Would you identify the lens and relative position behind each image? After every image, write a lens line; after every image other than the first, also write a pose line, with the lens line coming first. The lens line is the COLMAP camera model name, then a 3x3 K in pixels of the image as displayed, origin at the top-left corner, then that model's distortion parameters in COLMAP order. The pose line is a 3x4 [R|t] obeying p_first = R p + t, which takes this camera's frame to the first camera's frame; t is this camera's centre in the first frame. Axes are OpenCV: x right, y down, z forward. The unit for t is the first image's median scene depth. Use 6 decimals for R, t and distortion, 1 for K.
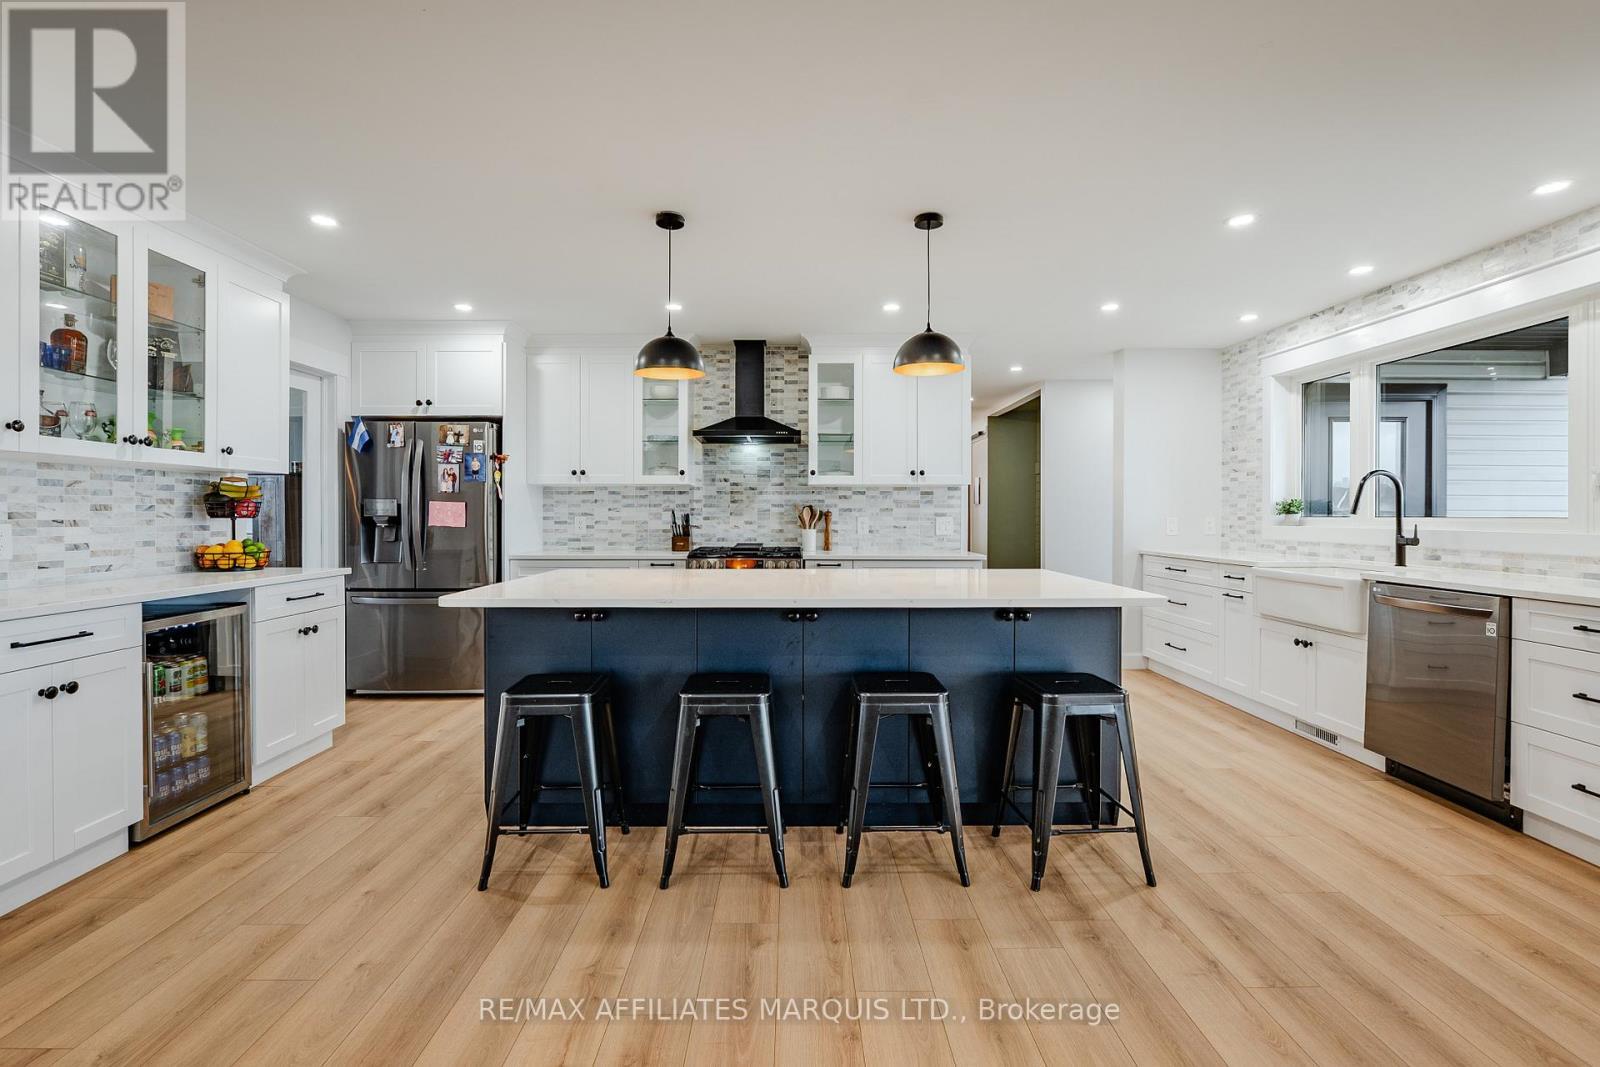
lens RADIAL K [[703.9, 0, 797.6], [0, 703.9, 518.5], [0, 0, 1]] dist [0.001430, 0.000641]
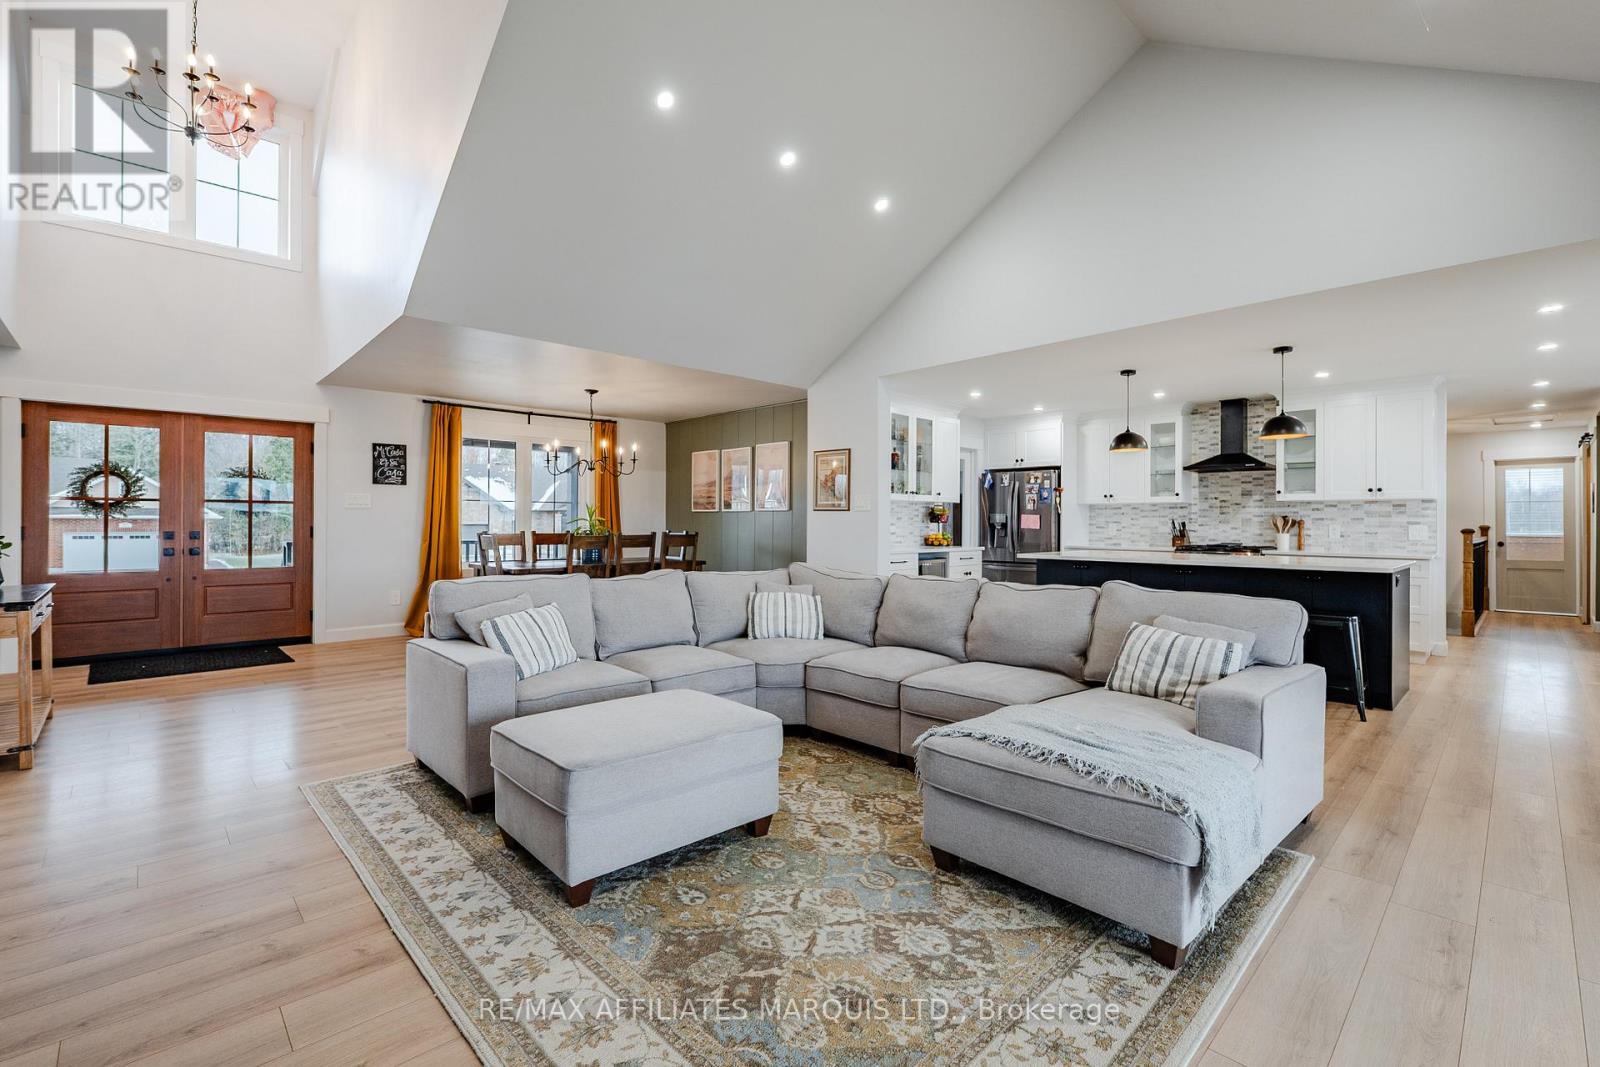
lens RADIAL K [[703.9, 0, 797.4], [0, 703.9, 523.9], [0, 0, 1]] dist [0.001430, 0.000641]
pose [[0.684437, 0.003157, -0.729065, 0.401509], [-0.009334, 0.999947, -0.004434, 0.012448], [0.729012, 0.009840, 0.684430, -0.659100]]
